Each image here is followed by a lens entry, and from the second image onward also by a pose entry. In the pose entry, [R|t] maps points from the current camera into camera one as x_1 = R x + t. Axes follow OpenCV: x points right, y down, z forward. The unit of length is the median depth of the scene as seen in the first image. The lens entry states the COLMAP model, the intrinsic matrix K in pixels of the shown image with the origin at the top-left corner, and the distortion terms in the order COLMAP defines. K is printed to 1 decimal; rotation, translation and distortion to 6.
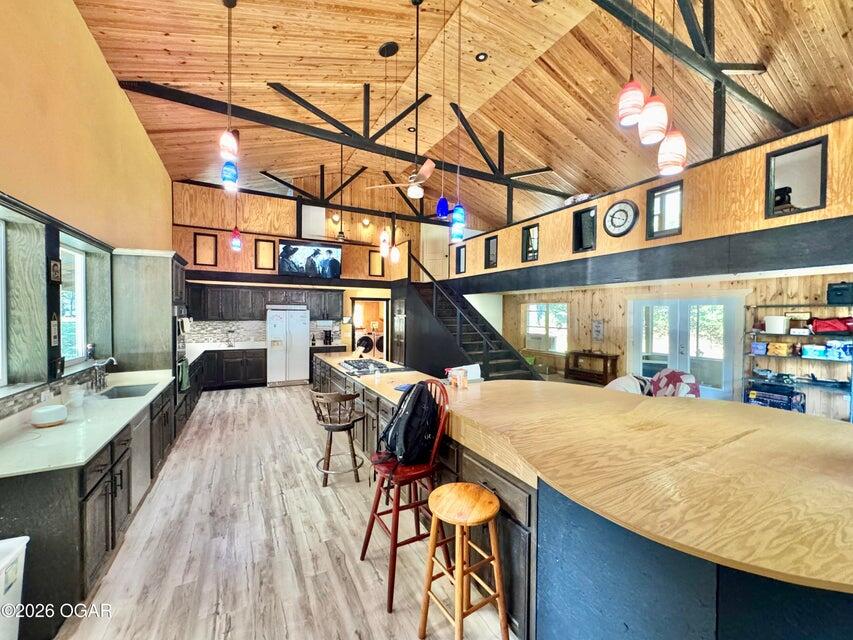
lens RADIAL K [[338.2, 0, 426.5], [0, 338.2, 320.0], [0, 0, 1]] dist [-0.000711, -0.000323]
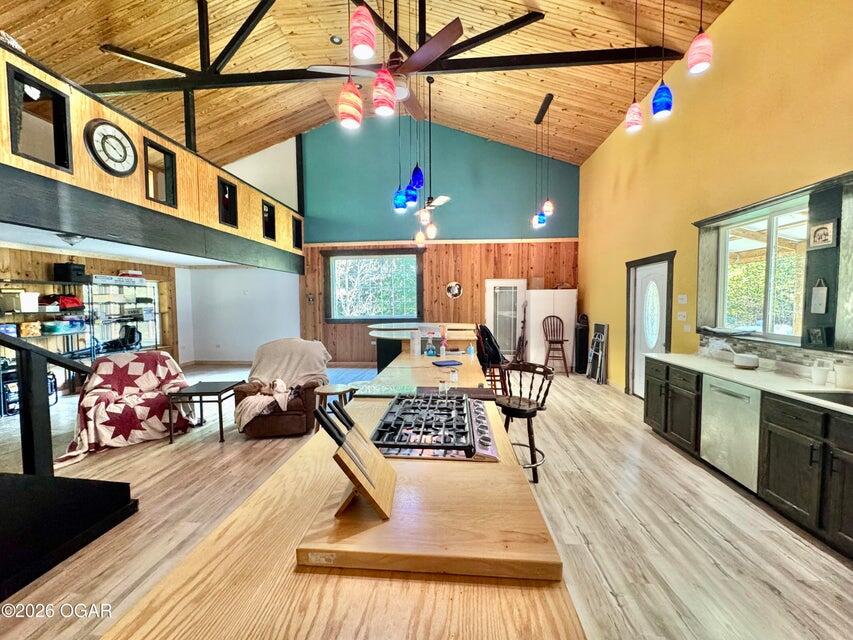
lens RADIAL K [[338.2, 0, 426.5], [0, 338.2, 320.0], [0, 0, 1]] dist [-0.000711, -0.000323]
pose [[-0.837186, -0.031137, 0.546032, -0.243528], [0.010719, 0.997252, 0.073301, 0.005094], [-0.546814, 0.067220, -0.834552, 0.852809]]
